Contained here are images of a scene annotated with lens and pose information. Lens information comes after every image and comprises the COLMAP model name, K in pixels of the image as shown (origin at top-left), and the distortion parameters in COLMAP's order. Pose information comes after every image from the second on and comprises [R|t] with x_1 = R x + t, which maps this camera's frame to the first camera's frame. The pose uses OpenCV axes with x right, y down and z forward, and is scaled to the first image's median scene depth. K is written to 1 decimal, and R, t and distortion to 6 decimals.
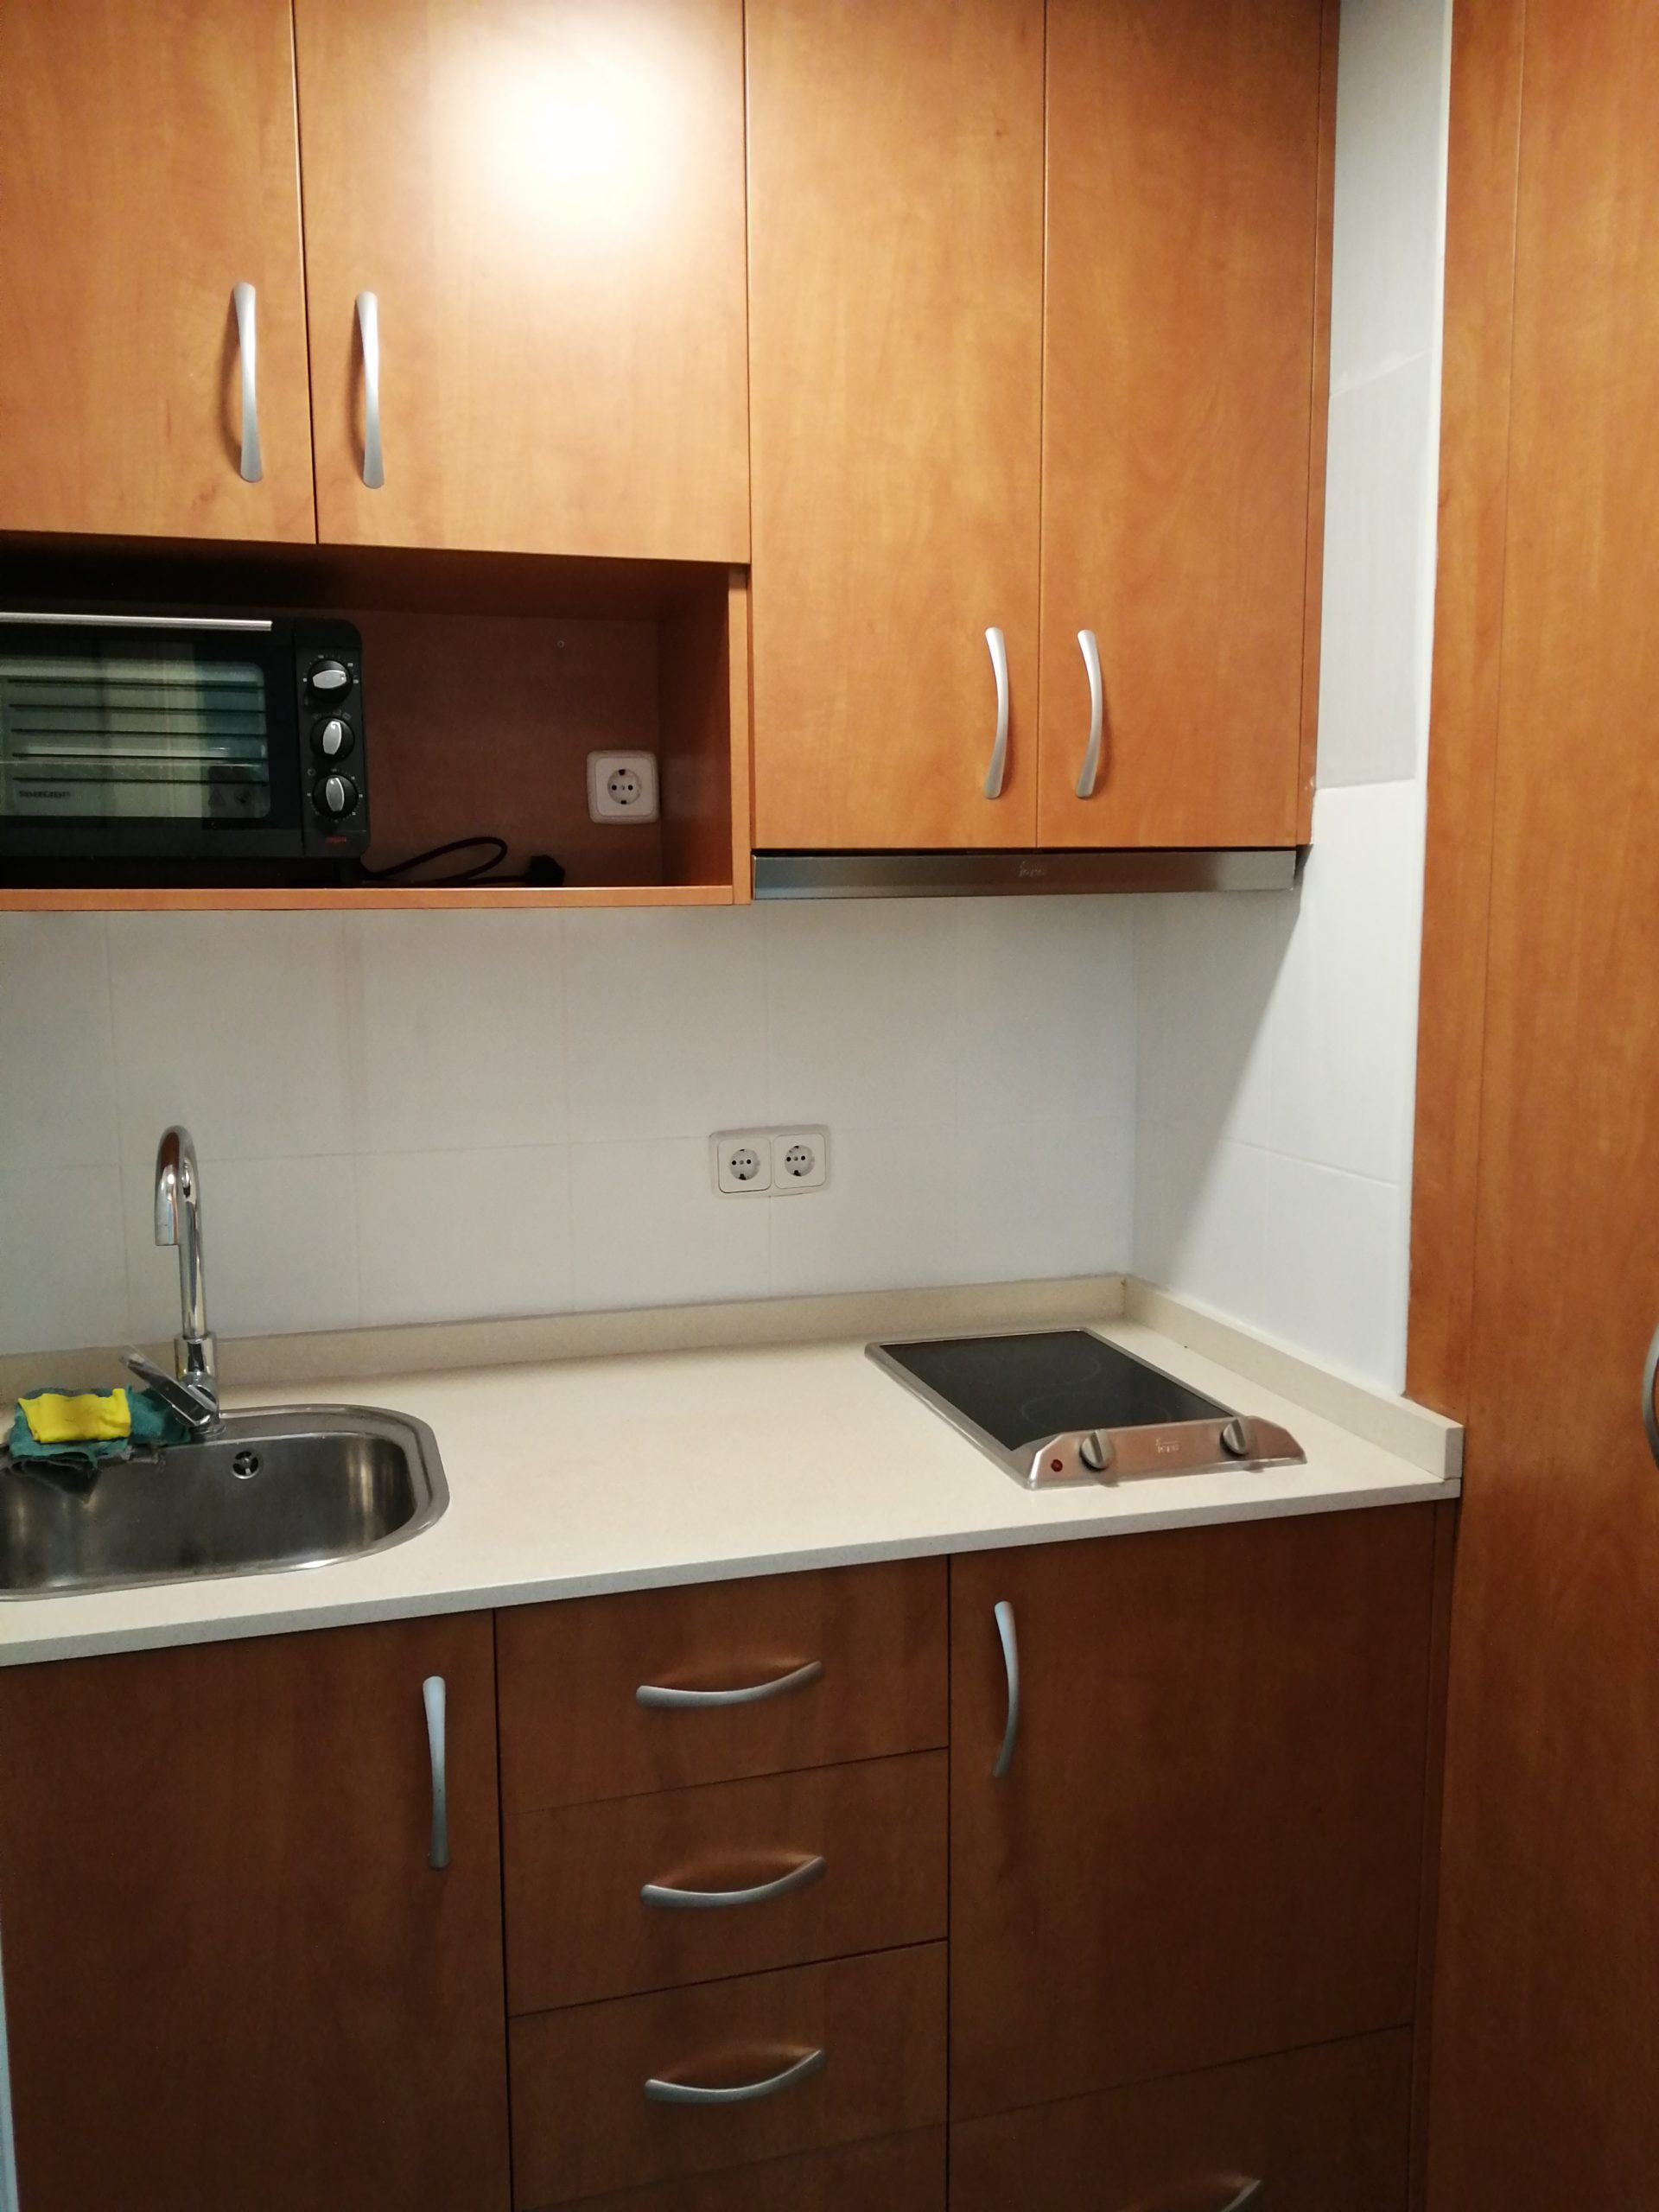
lens RADIAL K [[1752.4, 0, 822.0], [0, 1752.4, 1117.4], [0, 0, 1]] dist [0.052503, -0.088280]
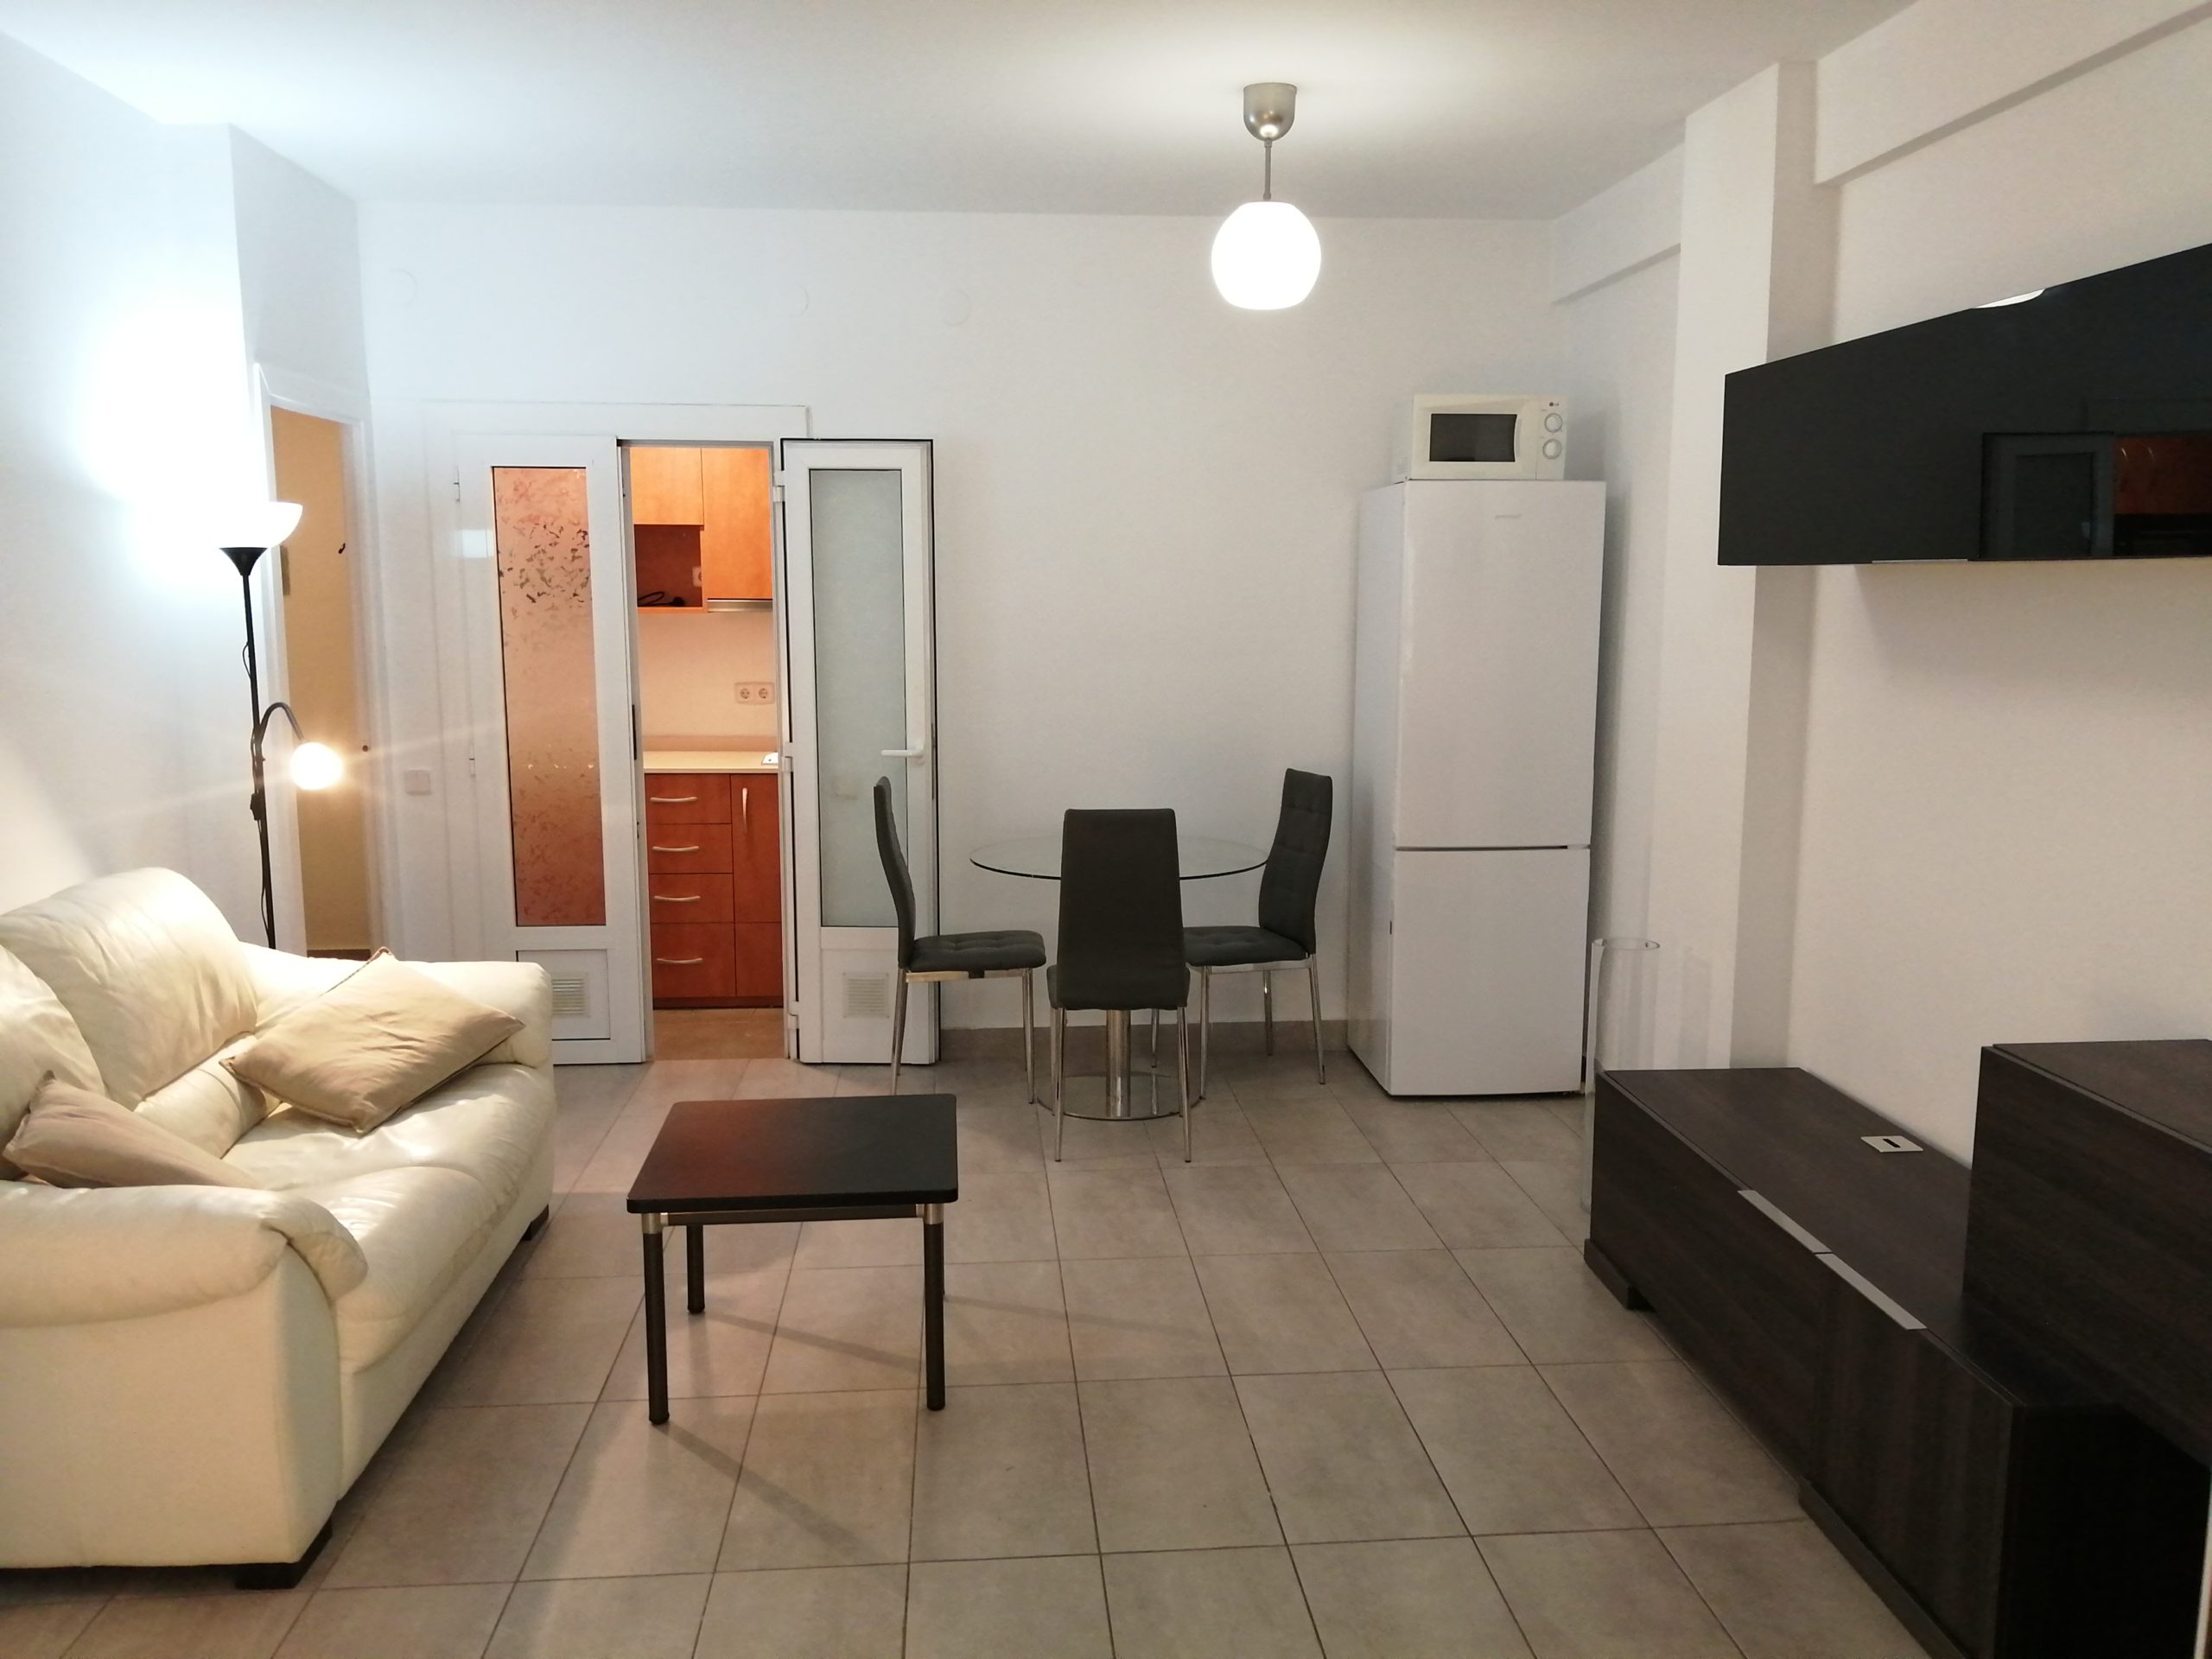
lens RADIAL K [[1752.4, 0, 1127.0], [0, 1752.4, 853.0], [0, 0, 1]] dist [0.052503, -0.088280]
pose [[0.980768, 0.039591, -0.191120, 1.628724], [-0.034864, 0.998999, 0.028033, 0.262232], [0.192039, -0.020831, 0.981166, -2.611467]]
